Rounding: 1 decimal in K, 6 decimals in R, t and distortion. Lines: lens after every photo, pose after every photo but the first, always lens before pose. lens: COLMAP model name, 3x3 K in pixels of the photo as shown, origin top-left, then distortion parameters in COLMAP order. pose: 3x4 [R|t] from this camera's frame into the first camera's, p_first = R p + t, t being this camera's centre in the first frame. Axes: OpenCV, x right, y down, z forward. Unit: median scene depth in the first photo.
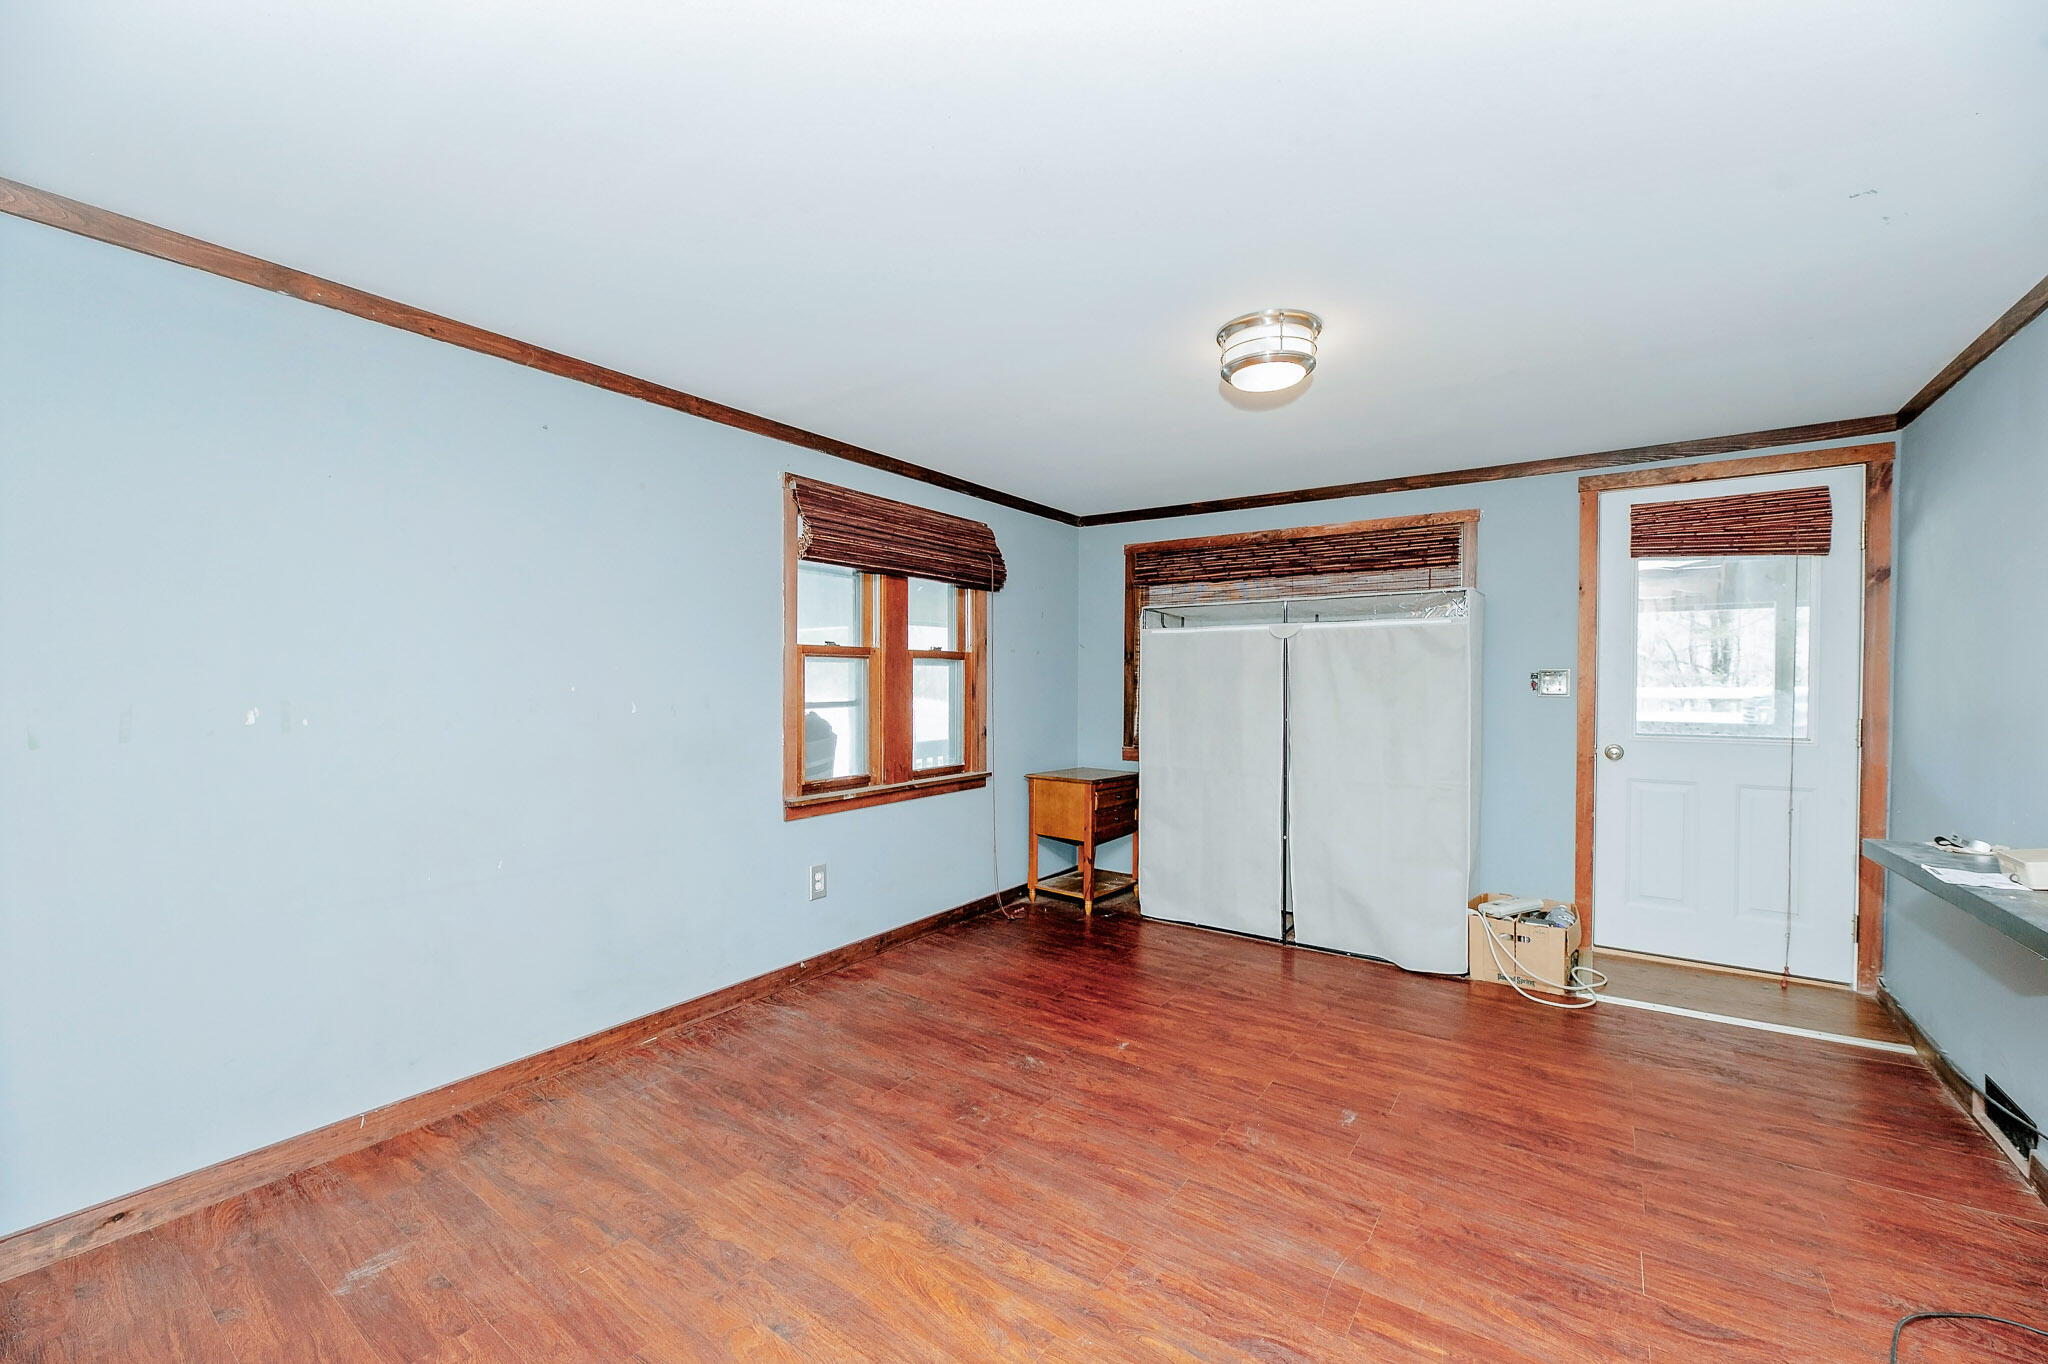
lens RADIAL K [[827.0, 0, 994.1], [0, 827.0, 702.1], [0, 0, 1]] dist [-0.001262, -0.000195]
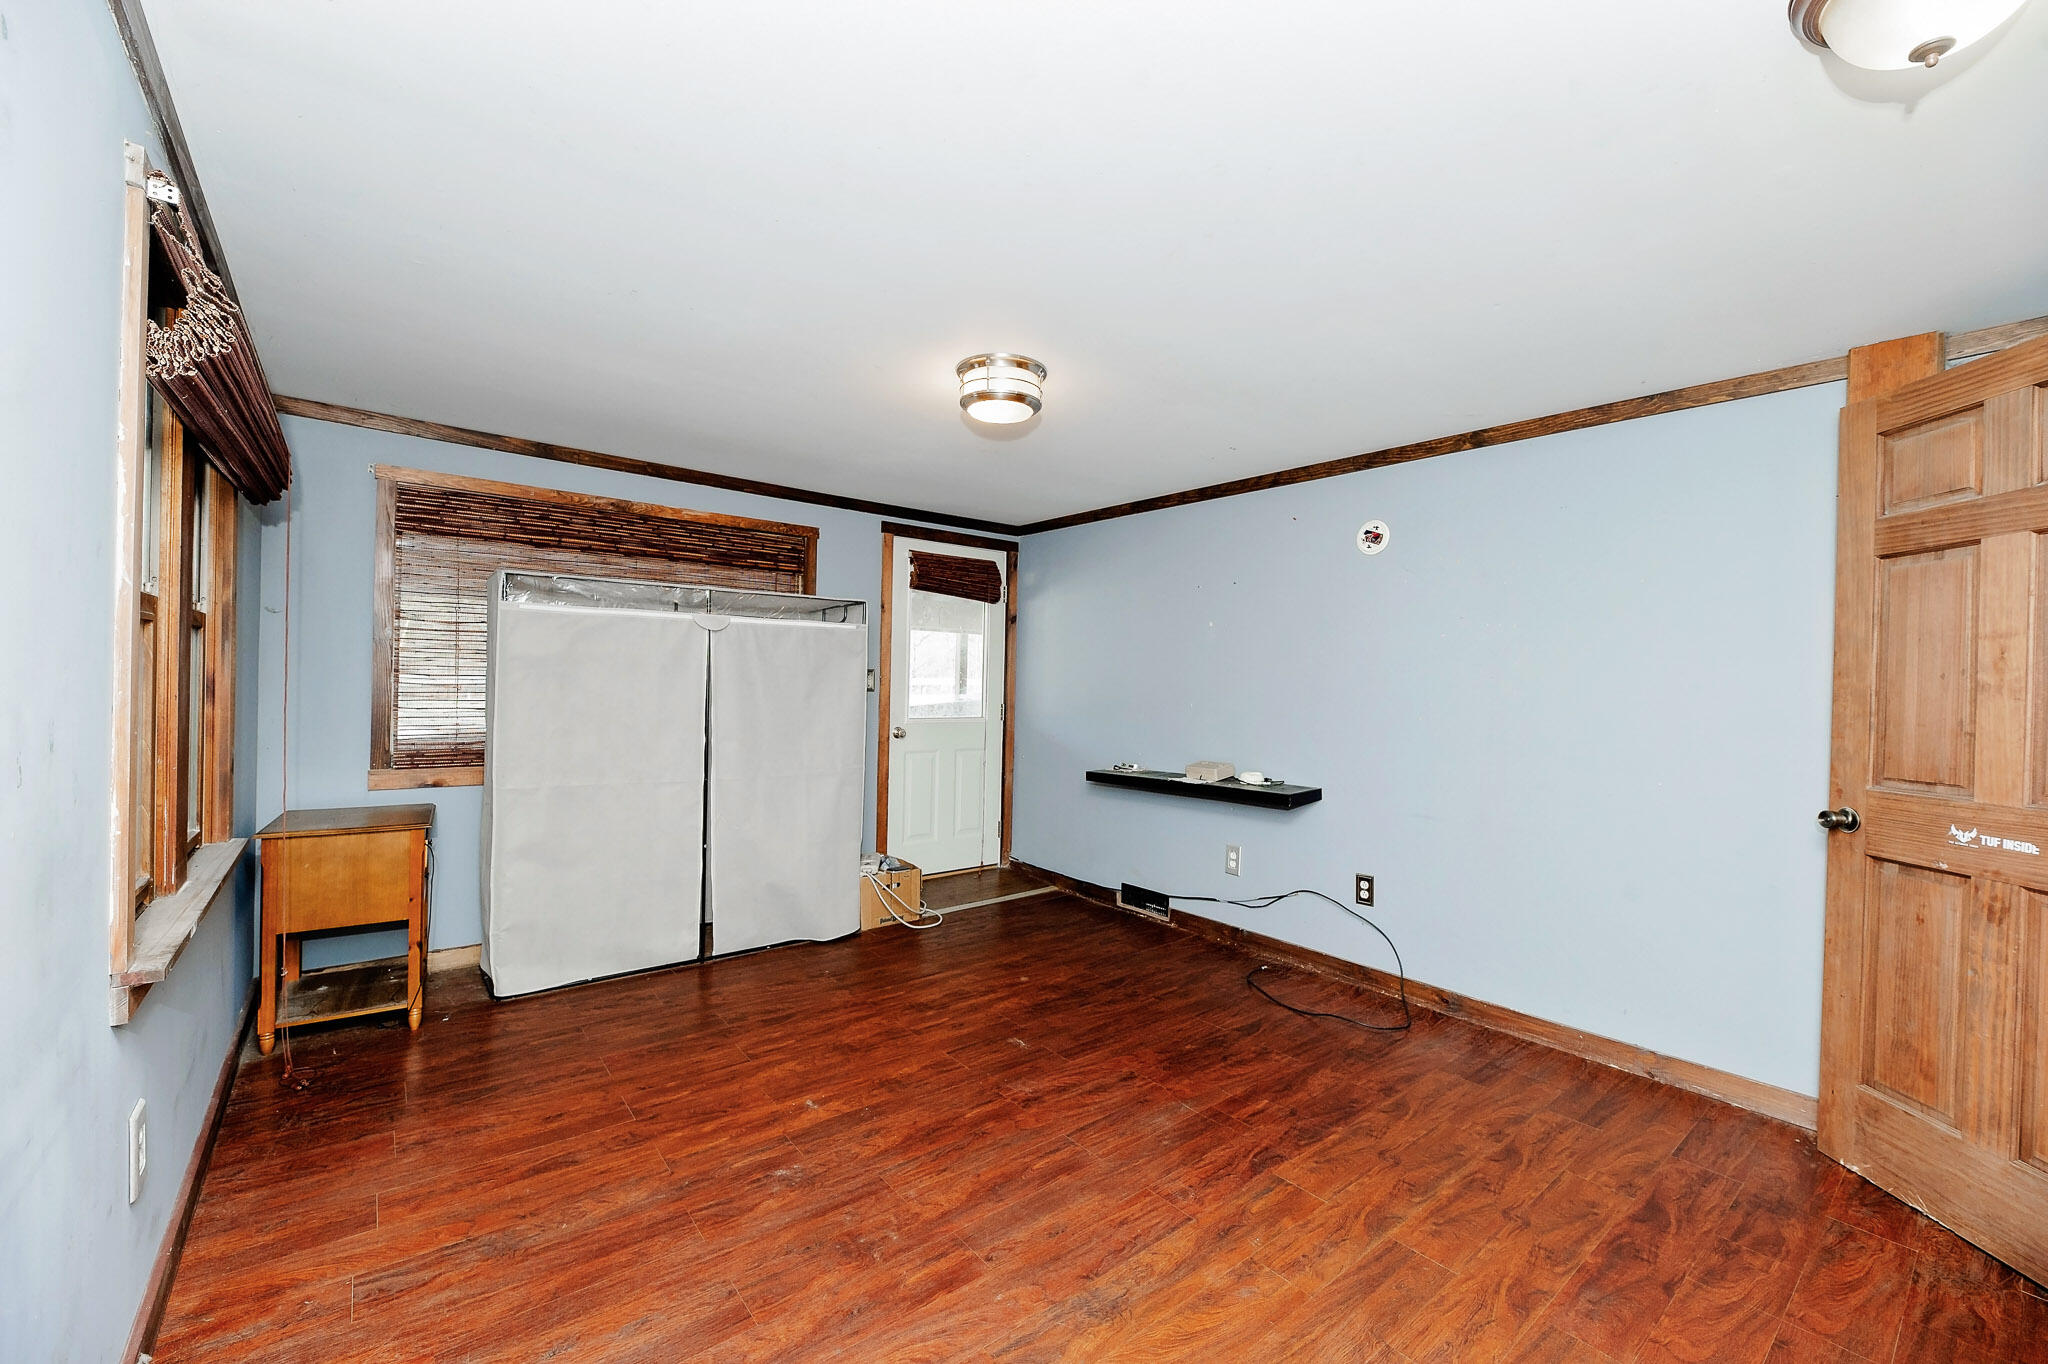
lens RADIAL K [[853.6, 0, 1024.0], [0, 853.6, 682.0], [0, 0, 1]] dist [-0.001199, -0.000181]
pose [[0.240210, 0.000393, 0.970721, -0.578321], [0.005049, 0.999986, -0.001654, -0.018248], [-0.970708, 0.005299, 0.240204, 0.506567]]
